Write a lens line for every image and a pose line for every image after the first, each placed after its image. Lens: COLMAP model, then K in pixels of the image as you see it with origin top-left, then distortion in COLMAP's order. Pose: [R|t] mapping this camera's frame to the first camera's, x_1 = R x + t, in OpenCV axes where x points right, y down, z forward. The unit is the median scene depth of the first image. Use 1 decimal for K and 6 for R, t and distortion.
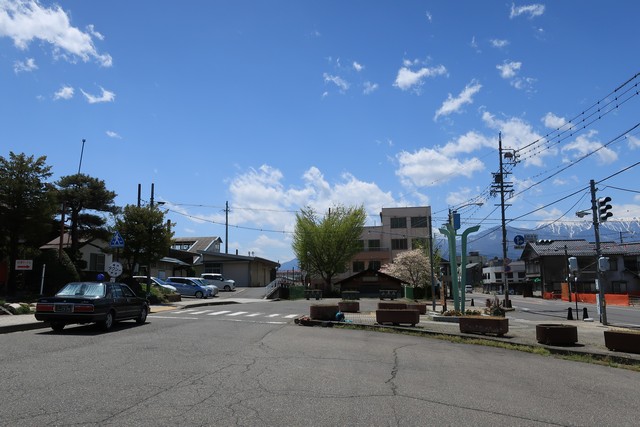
lens RADIAL K [[490.8, 0, 308.4], [0, 490.8, 190.6], [0, 0, 1]] dist [0.002865, -0.002354]
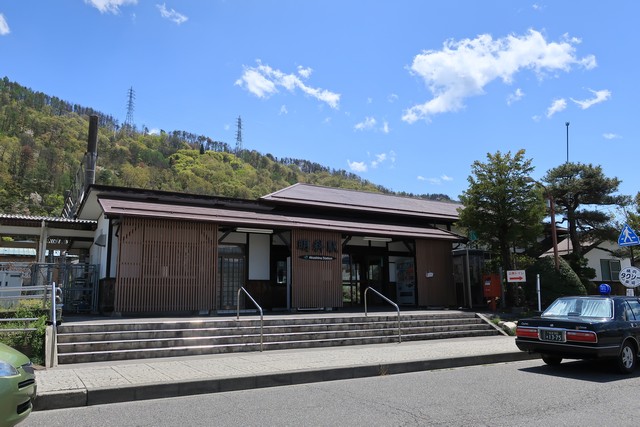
lens RADIAL K [[501.3, 0, 328.4], [0, 501.3, 216.6], [0, 0, 1]] dist [-0.007577, -0.008461]
pose [[0.594836, -0.132389, -0.792871, -0.030946], [0.155454, 0.986670, -0.048122, 0.017331], [0.788673, -0.094630, 0.607487, 0.096775]]
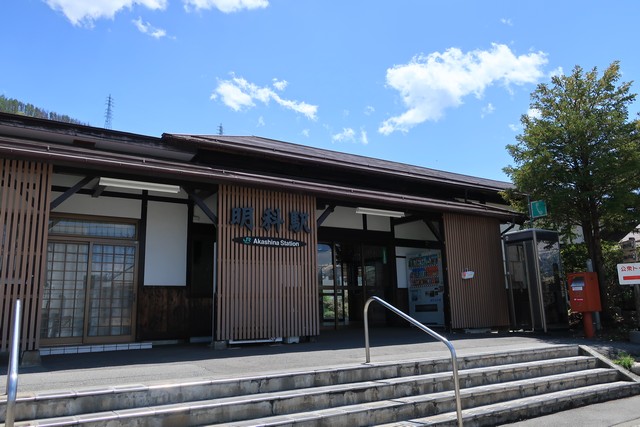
lens RADIAL K [[505.1, 0, 321.0], [0, 505.1, 211.6], [0, 0, 1]] dist [-0.001865, -0.001650]
pose [[0.615783, -0.161111, -0.771269, -0.173782], [0.165870, 0.983442, -0.073000, 0.034752], [0.770259, -0.082978, 0.632310, 0.208979]]
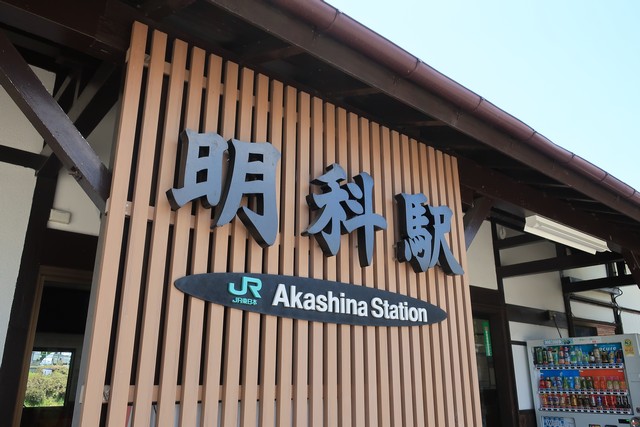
lens RADIAL K [[501.3, 0, 328.4], [0, 501.3, 216.6], [0, 0, 1]] dist [-0.007577, -0.008461]
pose [[0.723580, -0.200378, -0.660516, -0.311087], [0.122596, 0.979029, -0.162702, 0.028315], [0.679266, 0.036751, 0.732971, 0.284072]]
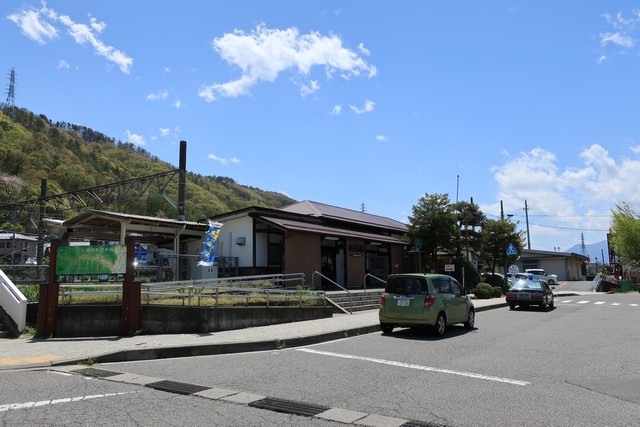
lens RADIAL K [[505.1, 0, 321.0], [0, 505.1, 211.6], [0, 0, 1]] dist [-0.001865, -0.001650]
pose [[0.883853, -0.065036, -0.463222, -0.087635], [0.092530, 0.995028, 0.036851, -0.053897], [0.458522, -0.075433, 0.885476, -0.258039]]
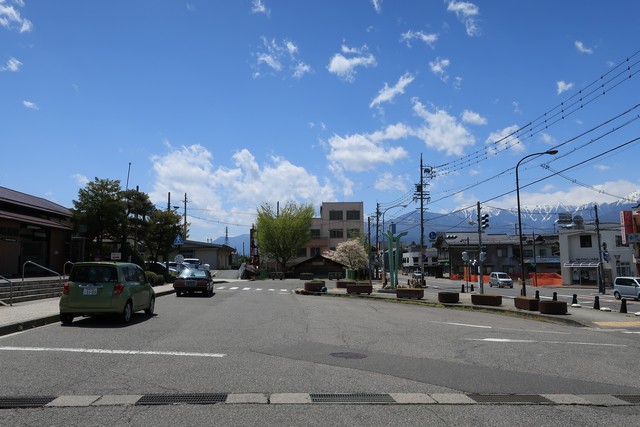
lens RADIAL K [[505.1, 0, 321.0], [0, 505.1, 211.6], [0, 0, 1]] dist [-0.001865, -0.001650]
pose [[0.984114, 0.023346, 0.175993, -0.106928], [-0.037590, 0.996241, 0.078042, -0.058487], [-0.173510, -0.083418, 0.981293, -0.280892]]
